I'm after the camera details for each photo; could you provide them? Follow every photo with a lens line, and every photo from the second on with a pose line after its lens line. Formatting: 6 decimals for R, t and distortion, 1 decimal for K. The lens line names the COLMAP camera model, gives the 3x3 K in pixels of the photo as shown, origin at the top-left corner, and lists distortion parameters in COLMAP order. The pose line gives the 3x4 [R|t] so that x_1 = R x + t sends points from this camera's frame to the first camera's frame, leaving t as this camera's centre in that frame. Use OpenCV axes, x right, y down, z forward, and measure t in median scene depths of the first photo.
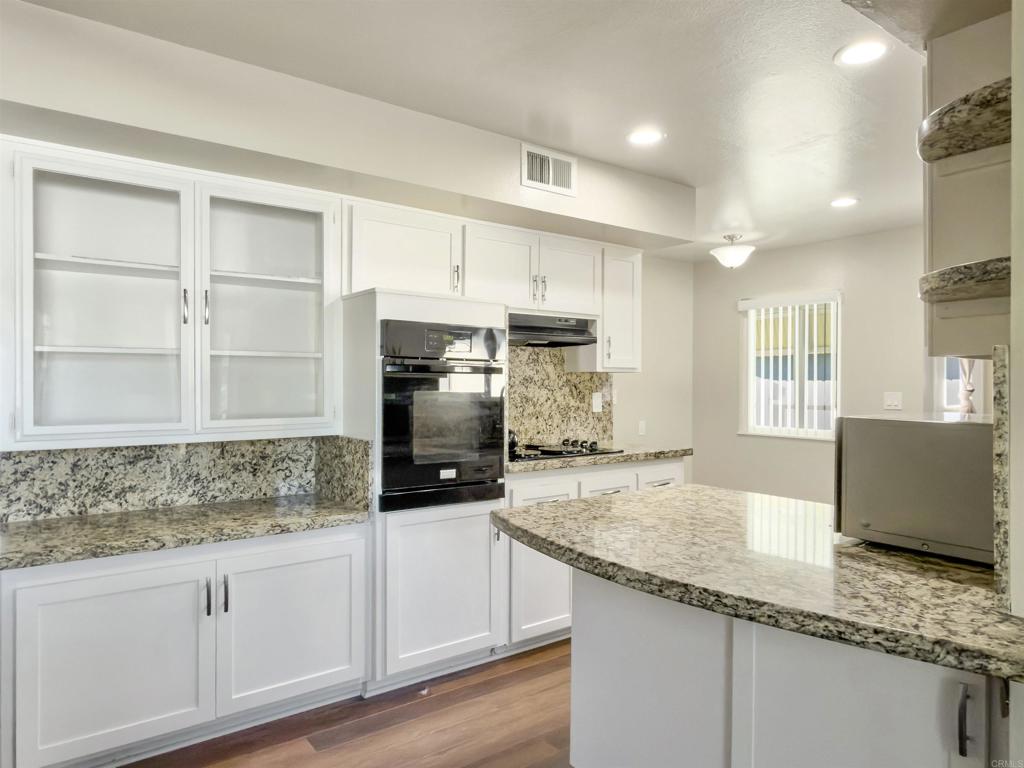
lens RADIAL K [[655.2, 0, 512.1], [0, 655.2, 383.7], [0, 0, 1]] dist [-0.001317, -0.000059]
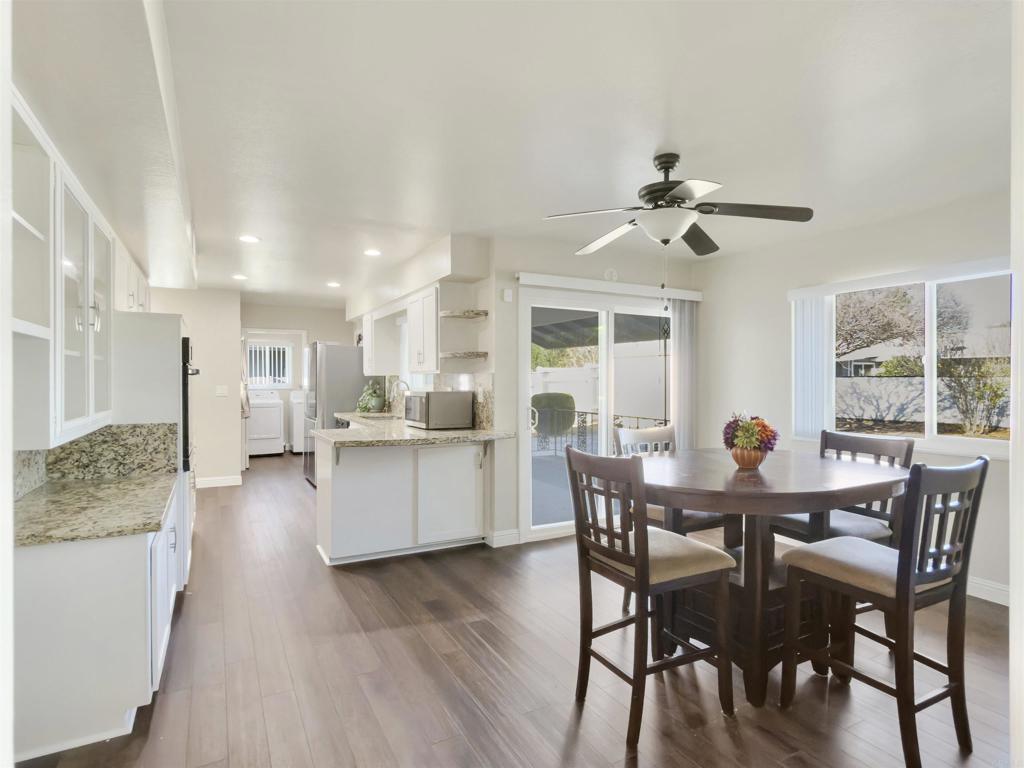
lens RADIAL K [[569.9, 0, 511.9], [0, 569.9, 381.1], [0, 0, 1]] dist [0.002970, 0.001472]
pose [[0.146305, -0.012773, 0.989157, -1.273885], [-0.000539, 0.999915, 0.012991, -0.017199], [-0.989239, -0.002433, 0.146285, 0.107378]]
